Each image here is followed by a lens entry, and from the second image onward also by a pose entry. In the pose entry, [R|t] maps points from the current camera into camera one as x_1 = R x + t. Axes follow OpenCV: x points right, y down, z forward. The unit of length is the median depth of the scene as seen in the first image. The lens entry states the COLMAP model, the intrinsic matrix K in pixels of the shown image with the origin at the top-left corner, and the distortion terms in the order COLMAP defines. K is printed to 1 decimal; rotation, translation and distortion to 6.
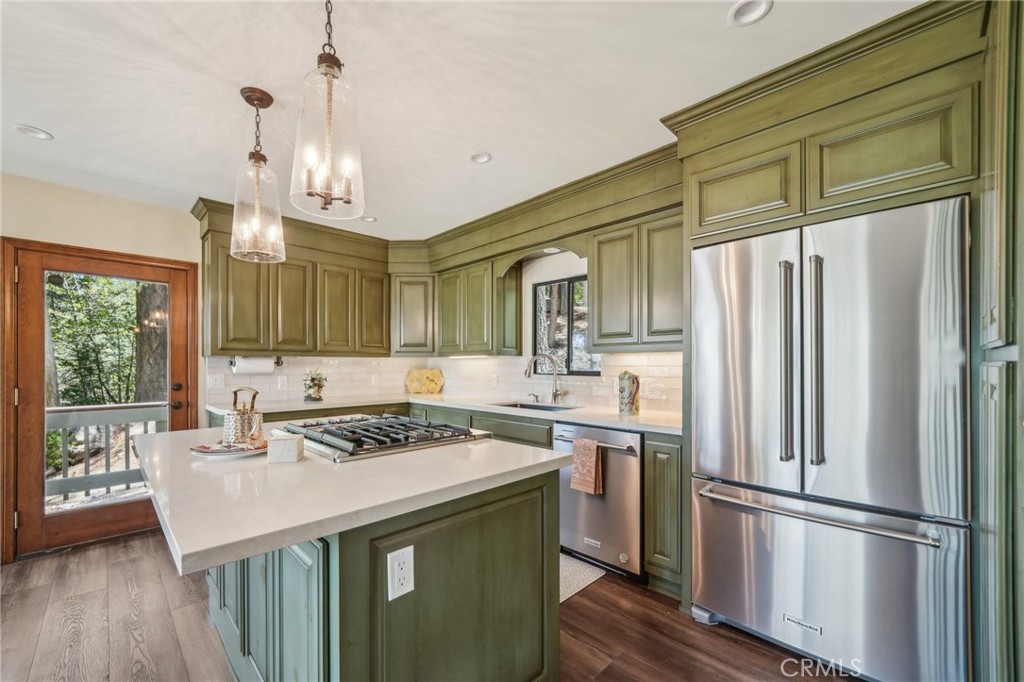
lens RADIAL K [[408.7, 0, 508.7], [0, 408.7, 365.8], [0, 0, 1]] dist [0.003352, 0.000308]
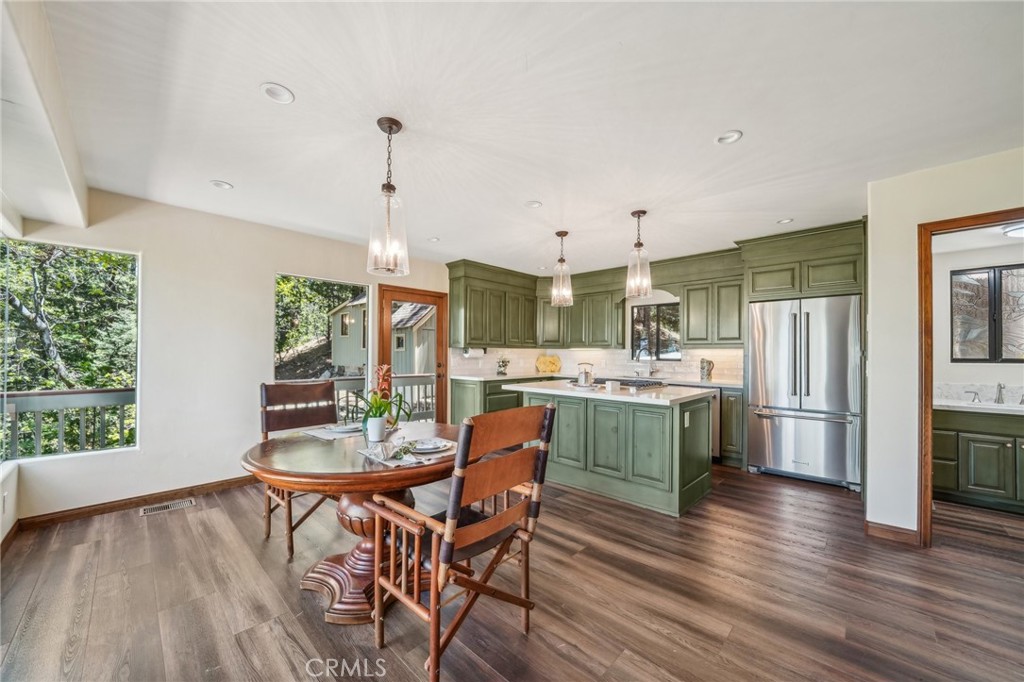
lens RADIAL K [[377.6, 0, 515.1], [0, 377.6, 351.4], [0, 0, 1]] dist [-0.001512, -0.000145]
pose [[0.999670, 0.010307, 0.023522, -0.642719], [-0.010132, 0.999920, -0.007527, 0.002707], [-0.023597, 0.007287, 0.999695, -0.748849]]
